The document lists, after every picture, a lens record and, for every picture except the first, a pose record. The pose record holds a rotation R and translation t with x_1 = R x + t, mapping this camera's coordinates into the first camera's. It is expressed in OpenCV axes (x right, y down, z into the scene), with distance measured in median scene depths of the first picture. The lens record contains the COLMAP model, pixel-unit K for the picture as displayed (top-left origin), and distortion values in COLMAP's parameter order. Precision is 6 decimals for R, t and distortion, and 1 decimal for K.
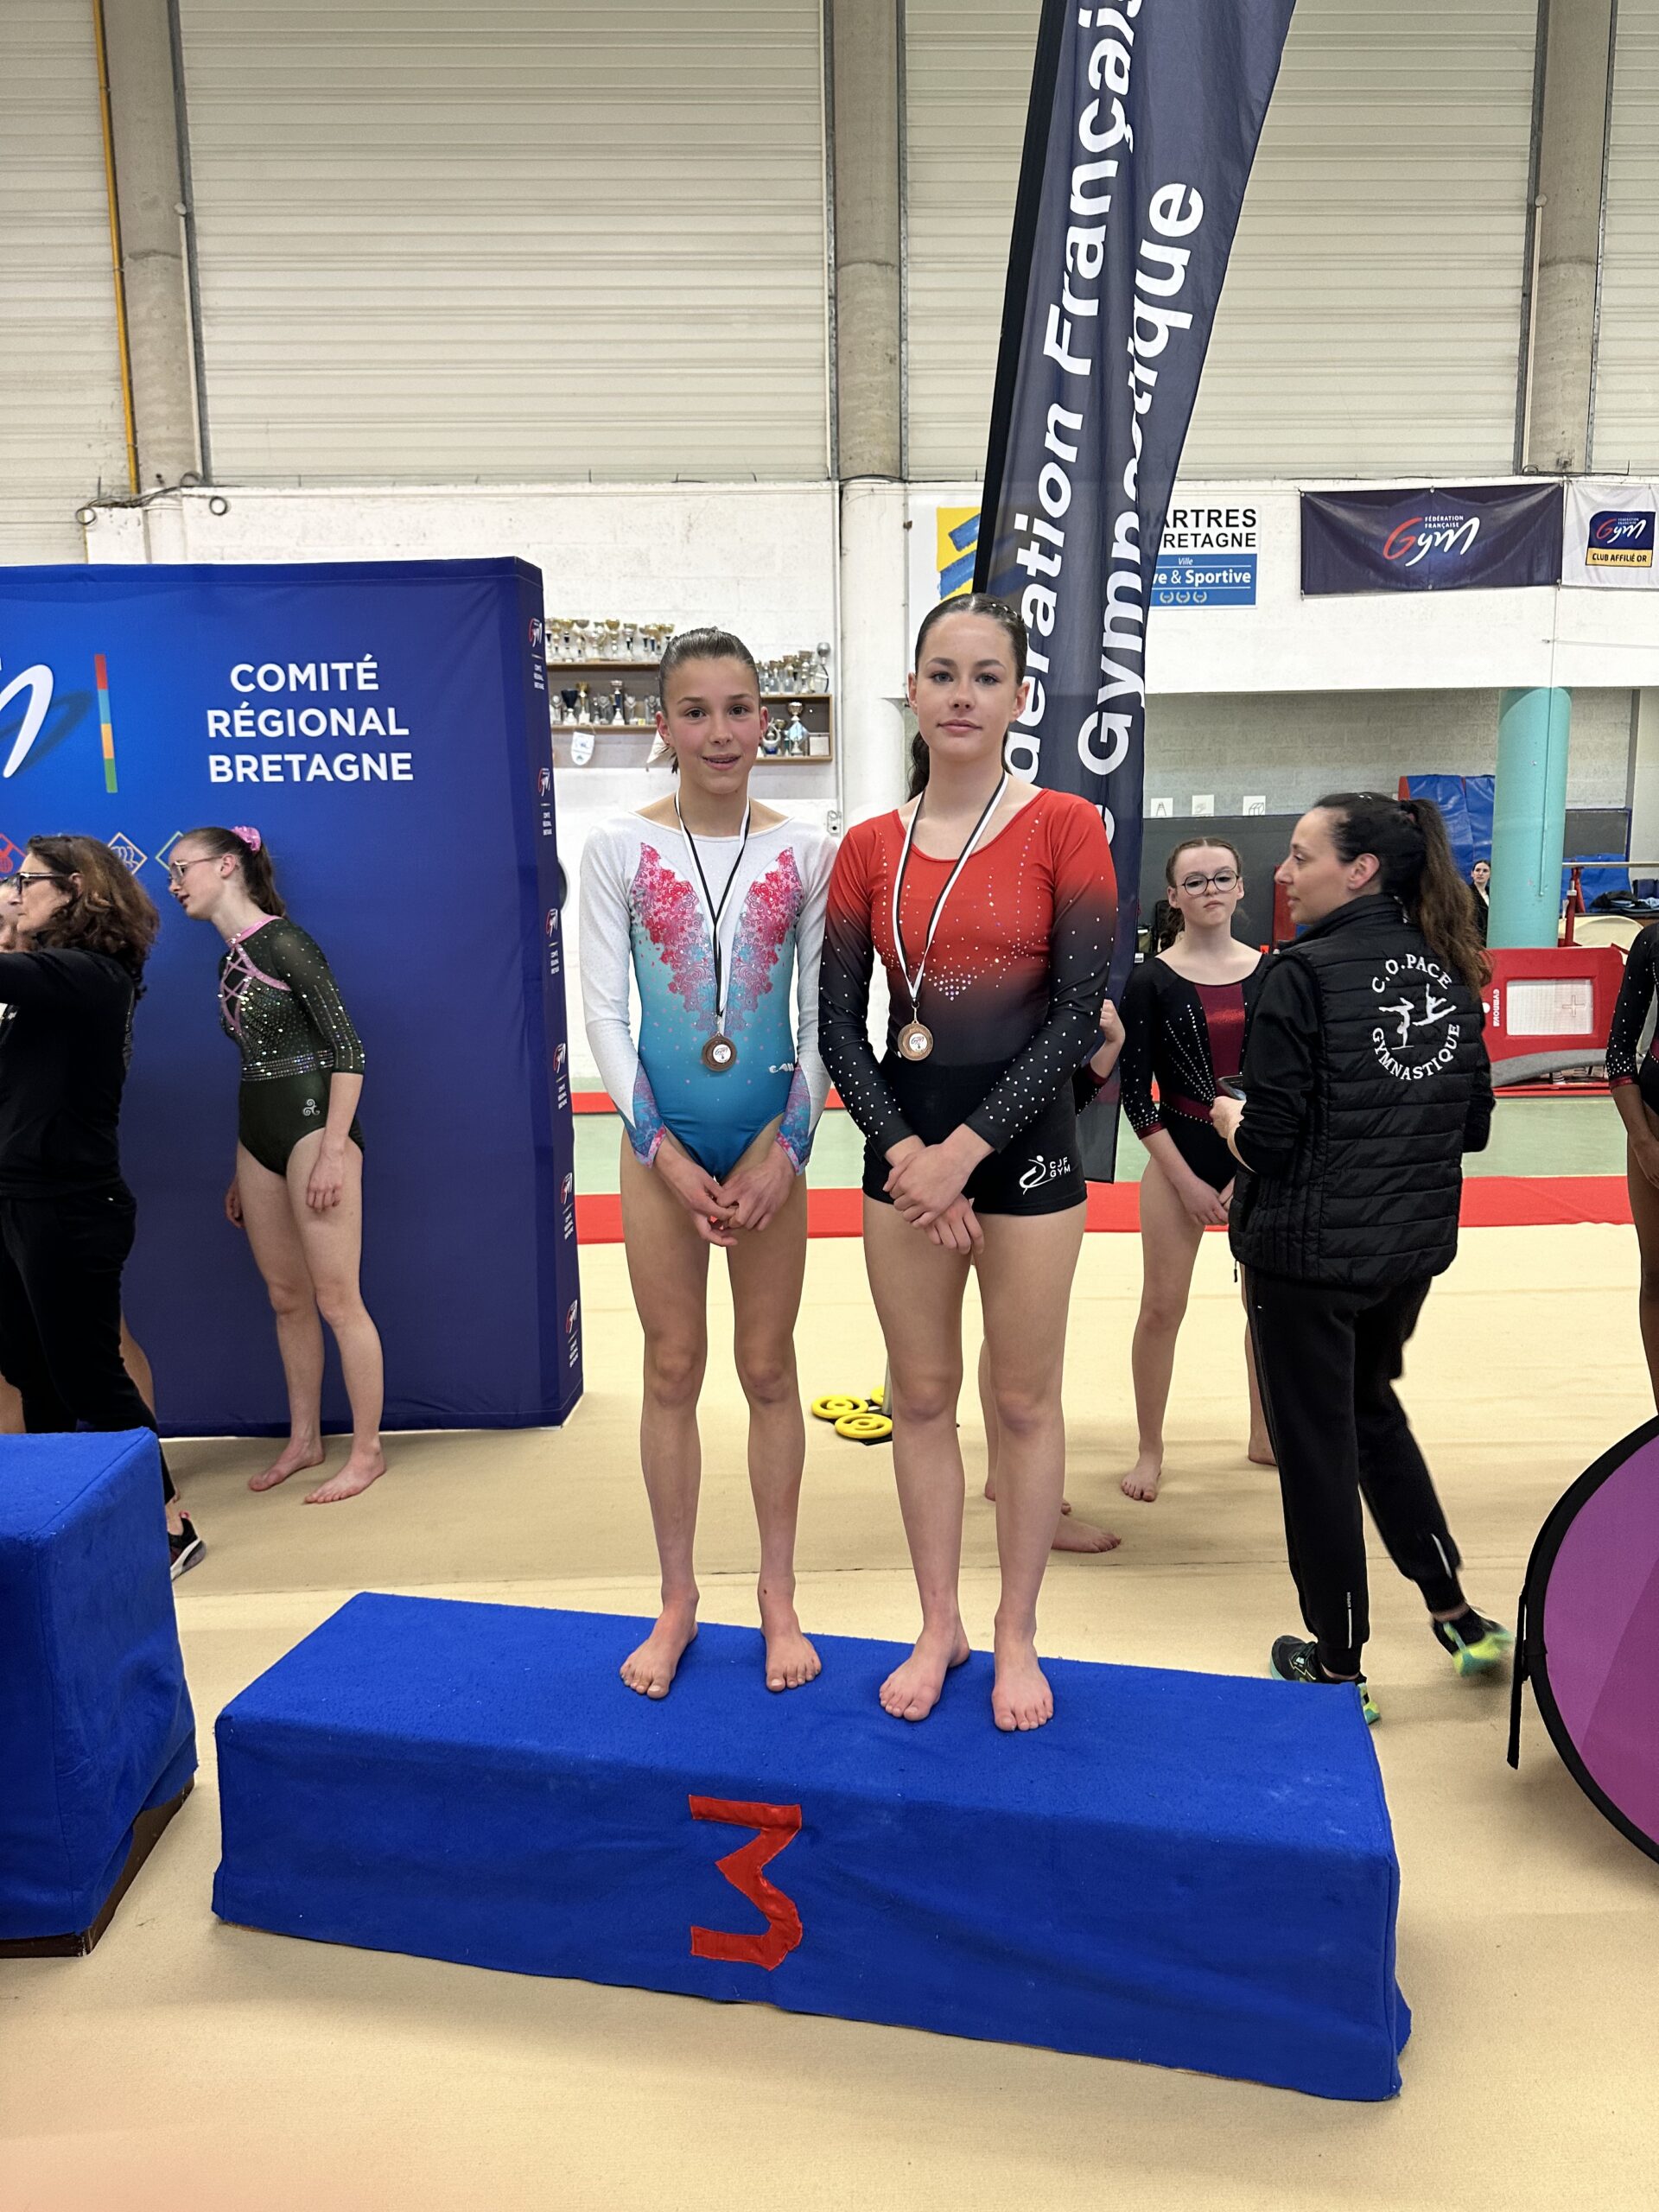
lens RADIAL K [[1558.1, 0, 829.5], [0, 1558.1, 1106.0], [0, 0, 1]] dist [0.049885, -0.066444]
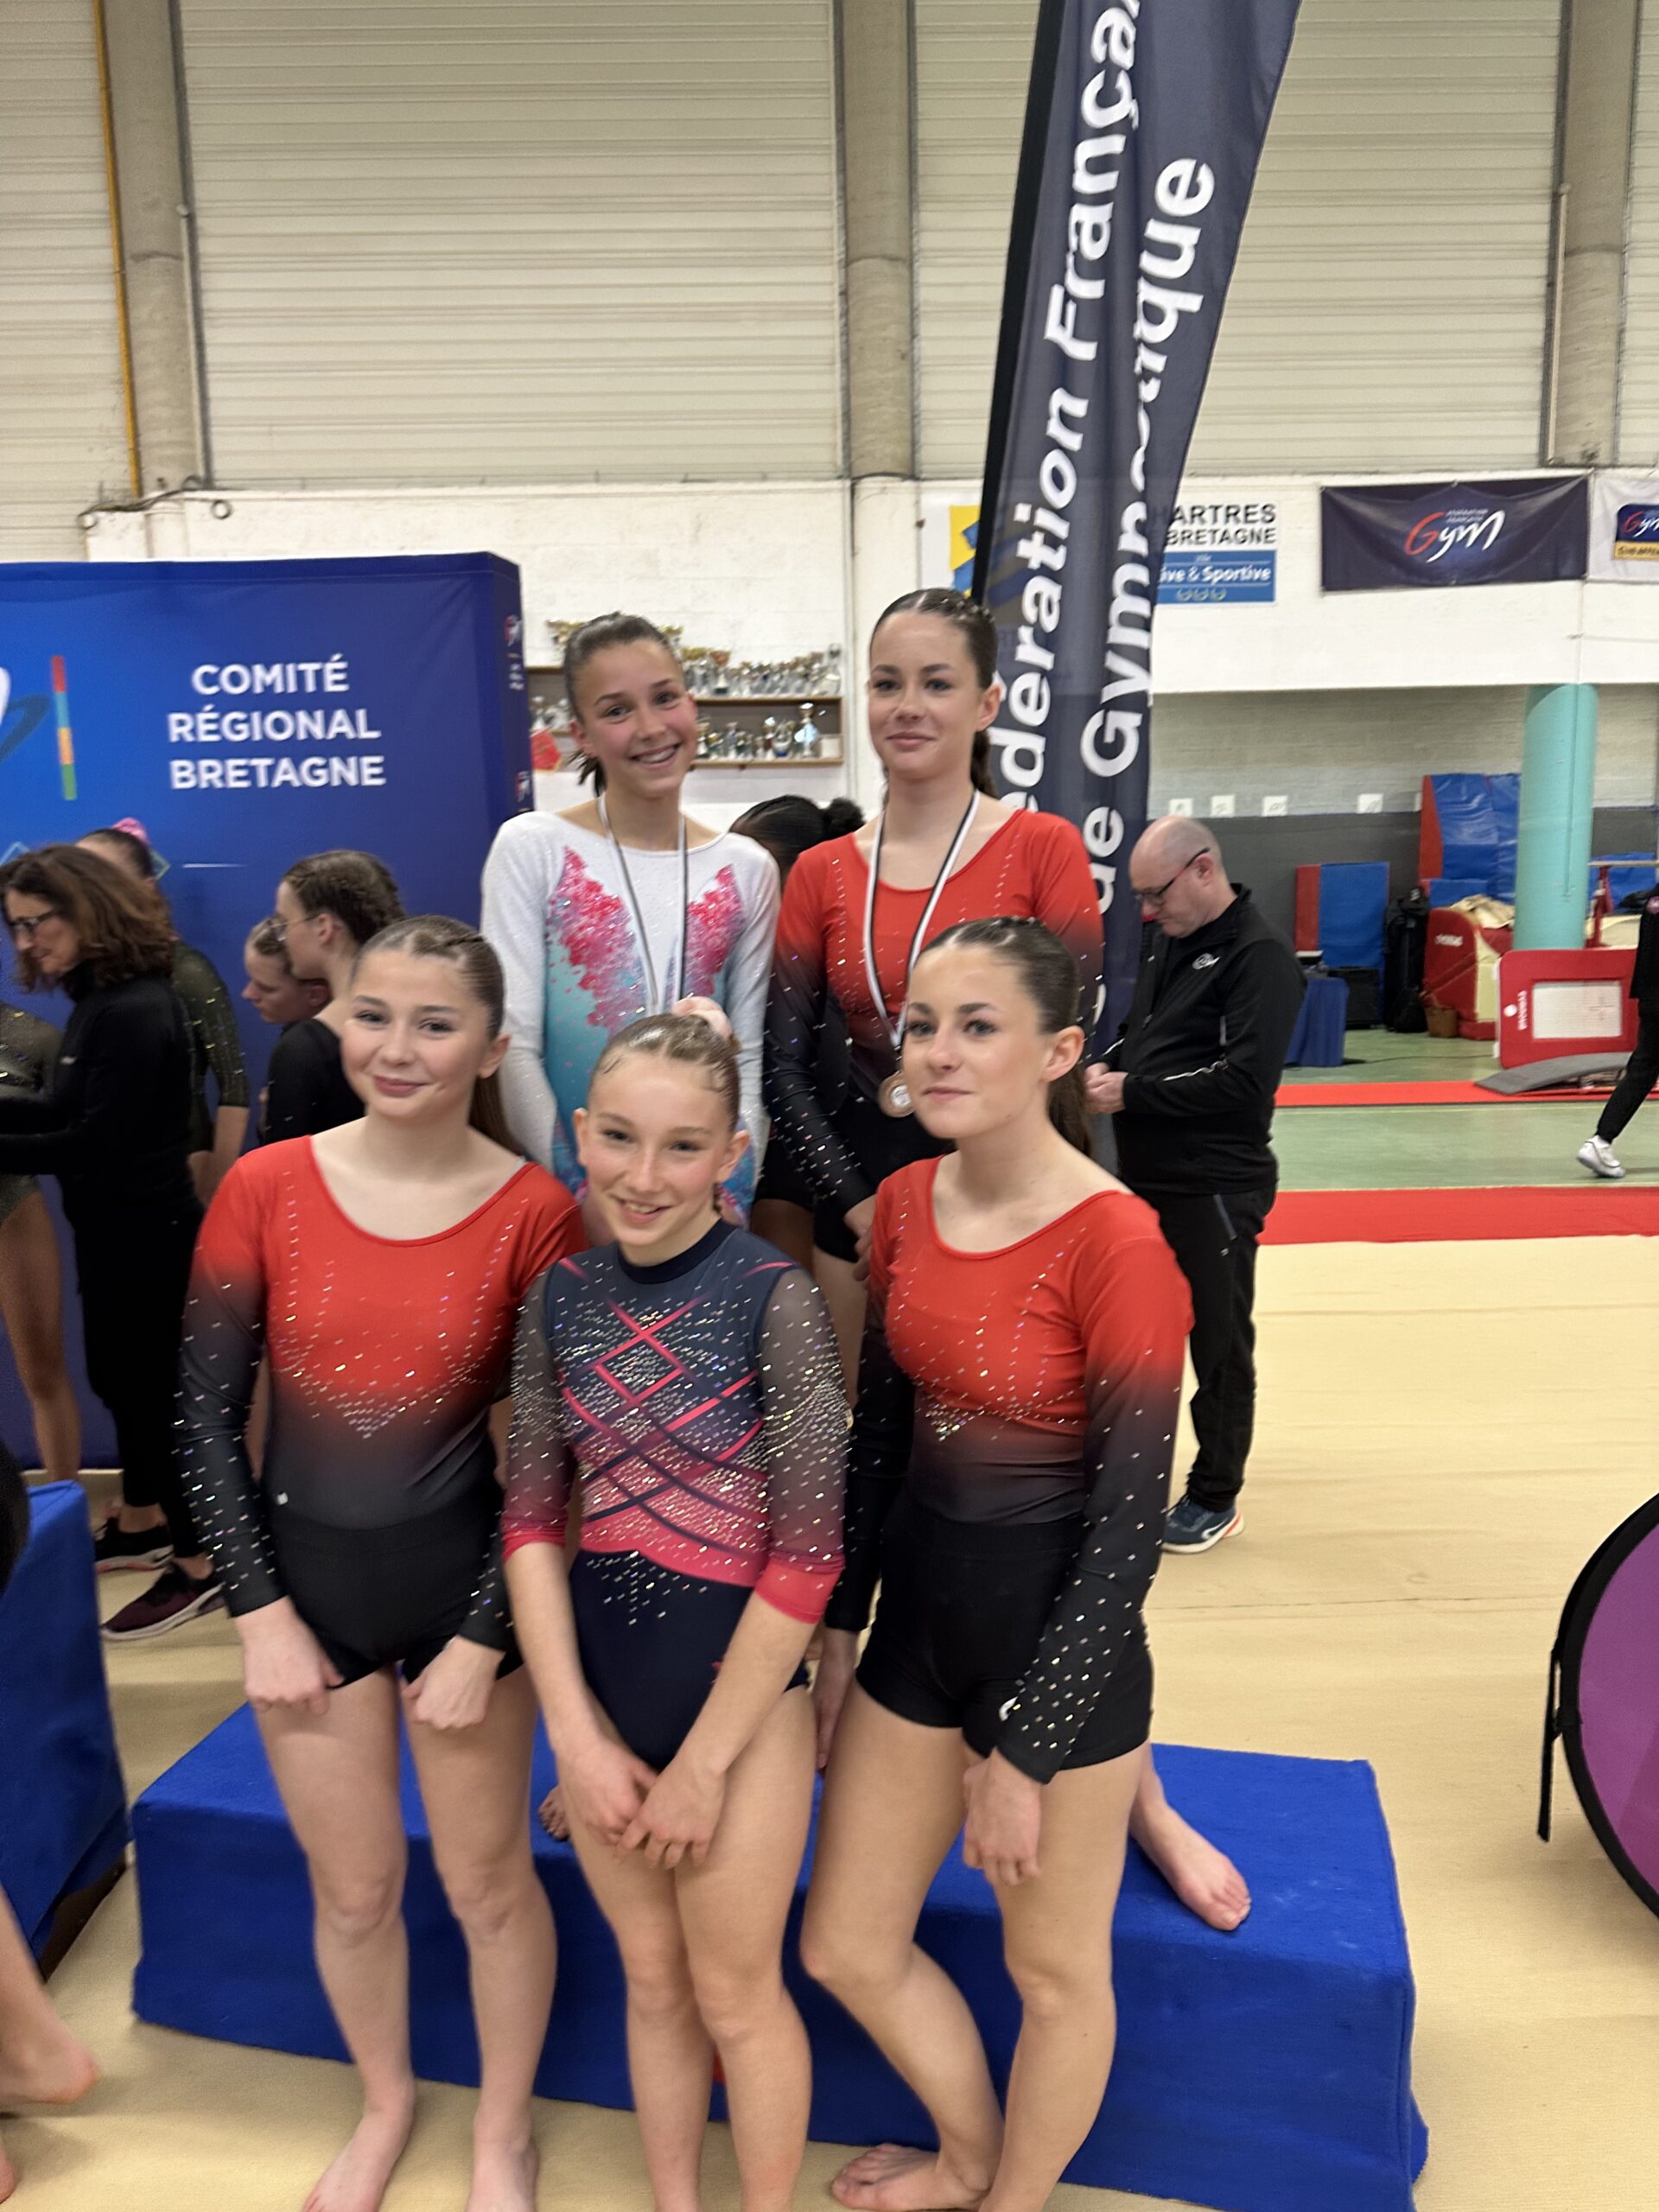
lens RADIAL K [[1558.1, 0, 829.5], [0, 1558.1, 1106.0], [0, 0, 1]] dist [0.049885, -0.066444]
pose [[0.999895, -0.002777, -0.014240, 0.006747], [0.002753, 0.999995, -0.001658, -0.003205], [0.014245, 0.001618, 0.999897, 0.015668]]
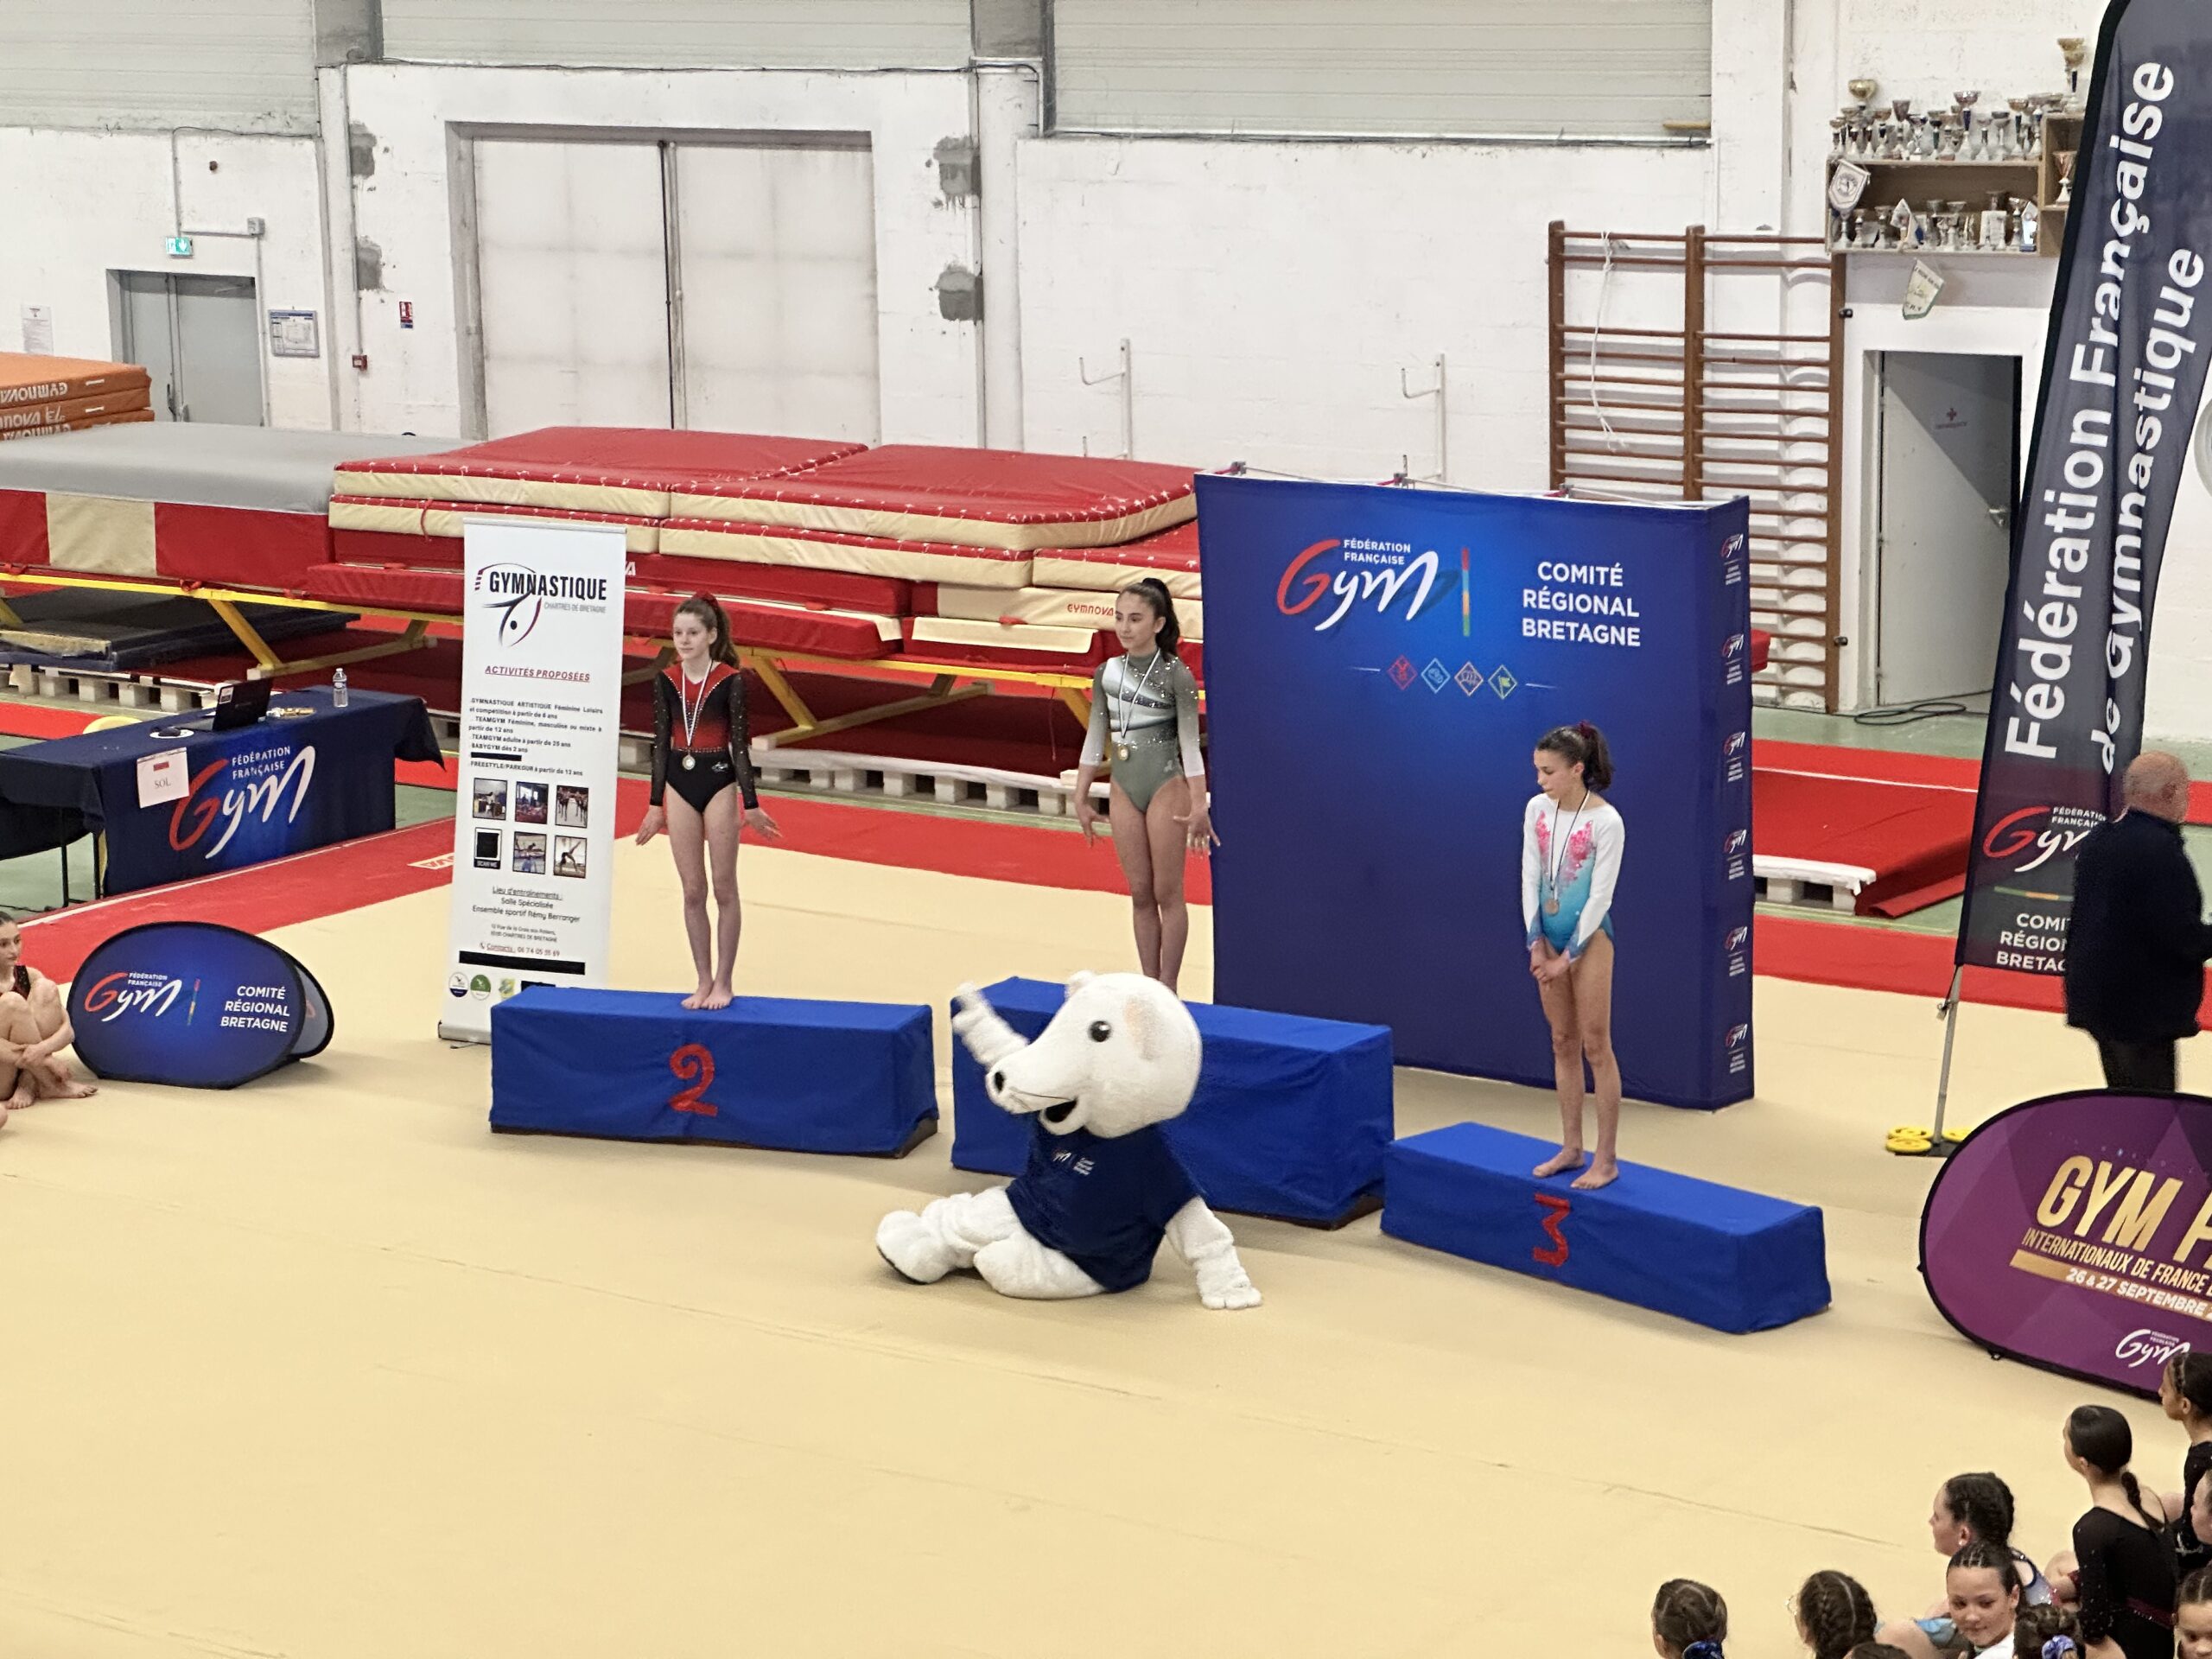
lens RADIAL K [[4969.9, 0, 1106.0], [0, 4969.9, 829.5], [0, 0, 1]] dist [-0.068461, 3.542857]
pose [[0.799576, 0.114043, -0.589638, 0.710303], [-0.082912, 0.993365, 0.079696, -0.125036], [0.594815, -0.014834, 0.803726, -1.028200]]
